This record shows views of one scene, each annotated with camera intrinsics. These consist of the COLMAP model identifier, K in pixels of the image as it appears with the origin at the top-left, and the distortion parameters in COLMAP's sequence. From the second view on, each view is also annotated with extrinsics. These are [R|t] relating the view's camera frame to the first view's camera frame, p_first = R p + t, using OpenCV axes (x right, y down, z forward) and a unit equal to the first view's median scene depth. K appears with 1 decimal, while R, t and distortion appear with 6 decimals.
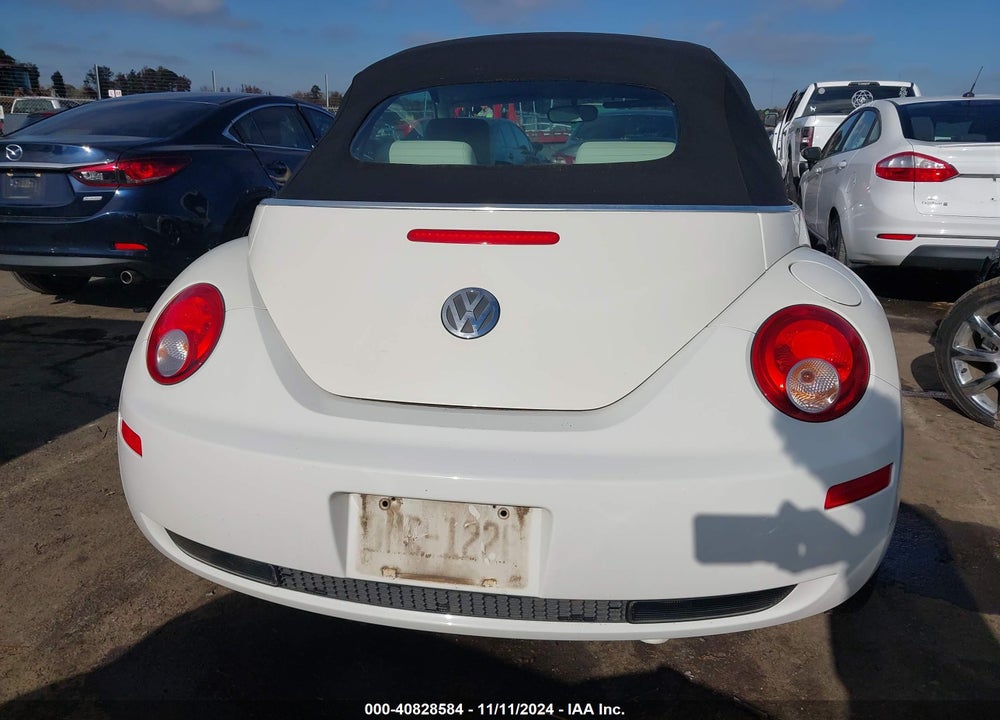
lens RADIAL K [[787.6, 0, 482.3], [0, 787.6, 358.3], [0, 0, 1]] dist [0.001434, -0.005326]
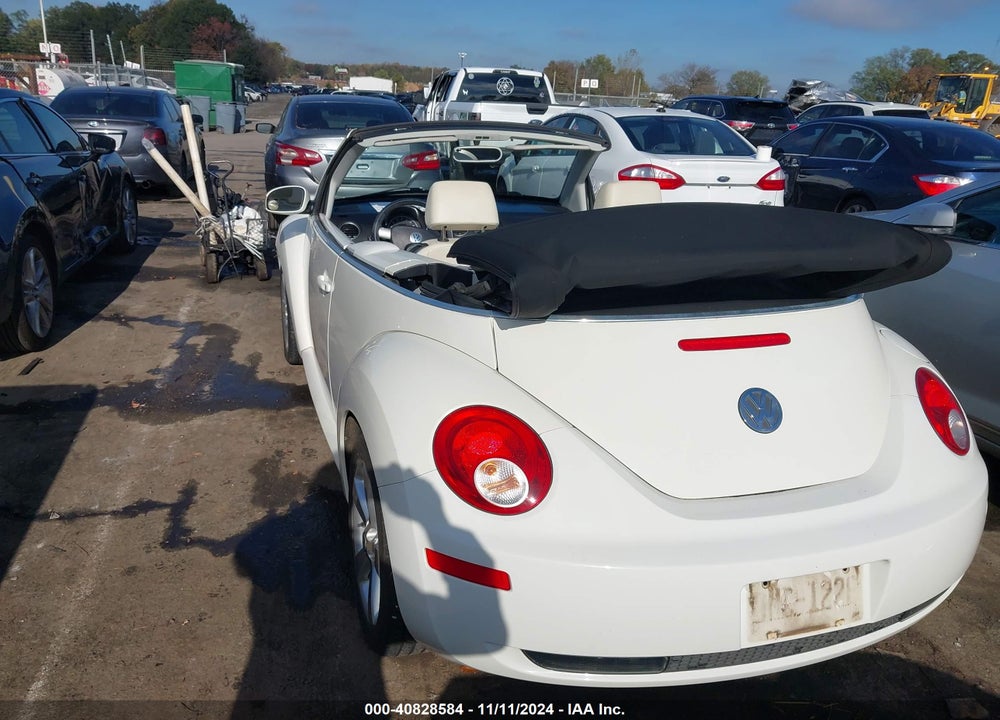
lens RADIAL K [[760.5, 0, 501.6], [0, 760.5, 396.7], [0, 0, 1]] dist [0.004126, -0.004572]
pose [[0.883016, -0.137741, 0.448676, -0.945334], [0.093525, 0.988434, 0.119381, -0.272495], [-0.459931, -0.063453, 0.885685, 0.153869]]
